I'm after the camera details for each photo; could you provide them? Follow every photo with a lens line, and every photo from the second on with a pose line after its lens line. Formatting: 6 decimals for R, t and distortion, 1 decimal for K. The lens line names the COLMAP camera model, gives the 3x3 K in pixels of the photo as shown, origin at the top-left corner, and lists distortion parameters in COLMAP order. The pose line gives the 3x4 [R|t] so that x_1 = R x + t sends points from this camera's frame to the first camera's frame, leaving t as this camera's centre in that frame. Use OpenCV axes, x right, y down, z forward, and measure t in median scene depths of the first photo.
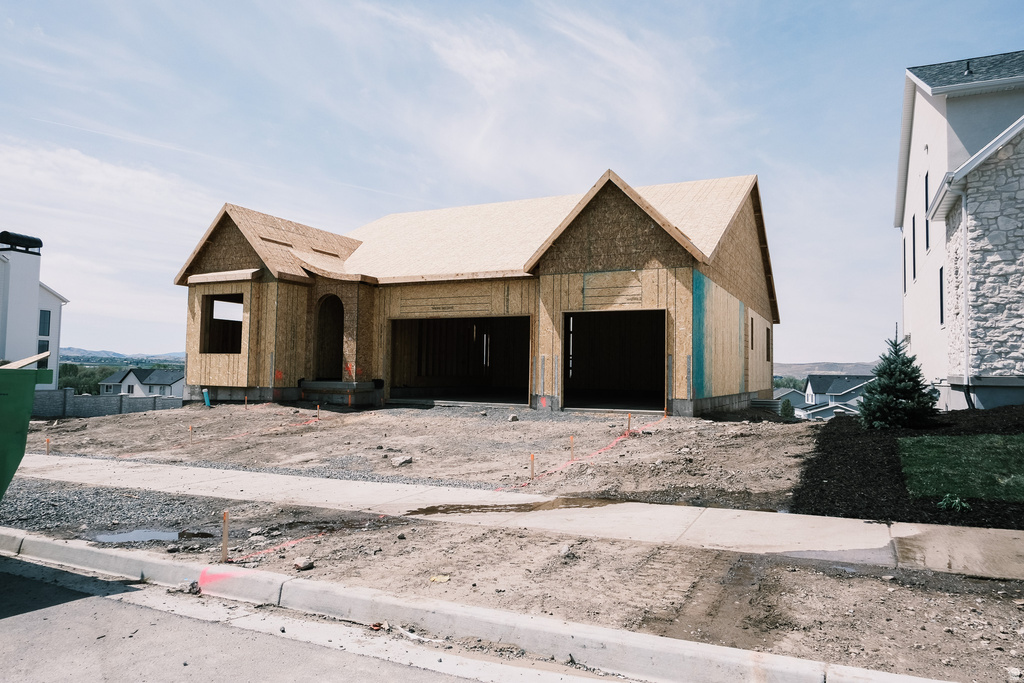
lens RADIAL K [[666.7, 0, 495.4], [0, 666.7, 338.6], [0, 0, 1]] dist [0.002182, 0.001137]
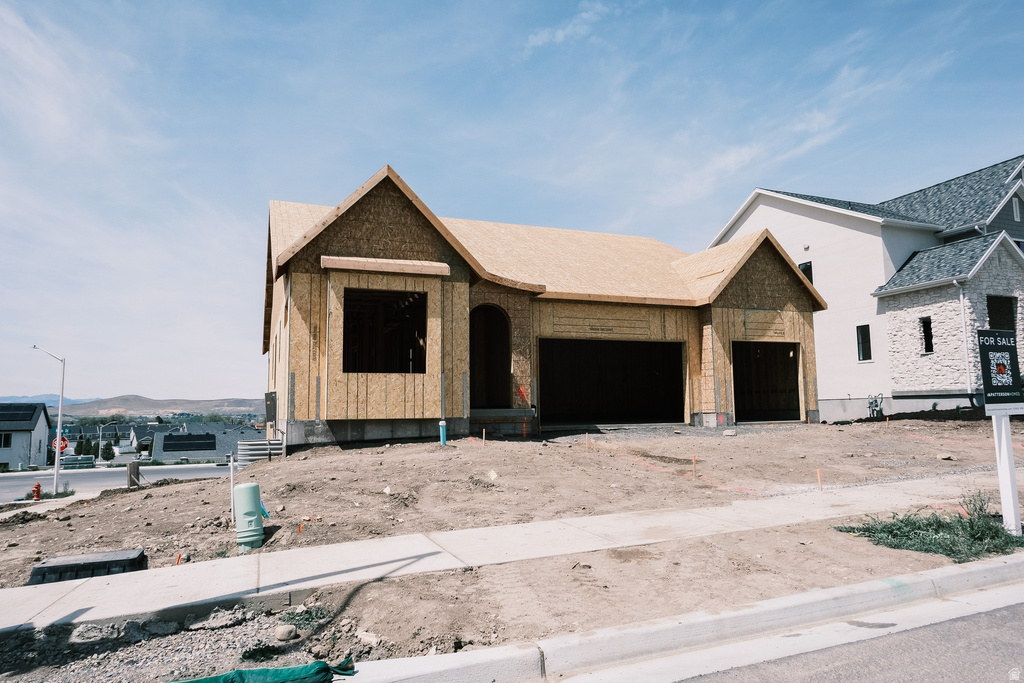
lens RADIAL K [[666.7, 0, 495.4], [0, 666.7, 338.6], [0, 0, 1]] dist [0.002182, 0.001137]
pose [[0.664211, 0.053839, 0.745604, -0.935366], [-0.012860, 0.998078, -0.060615, 0.029658], [-0.747434, 0.030673, 0.663627, 0.477908]]
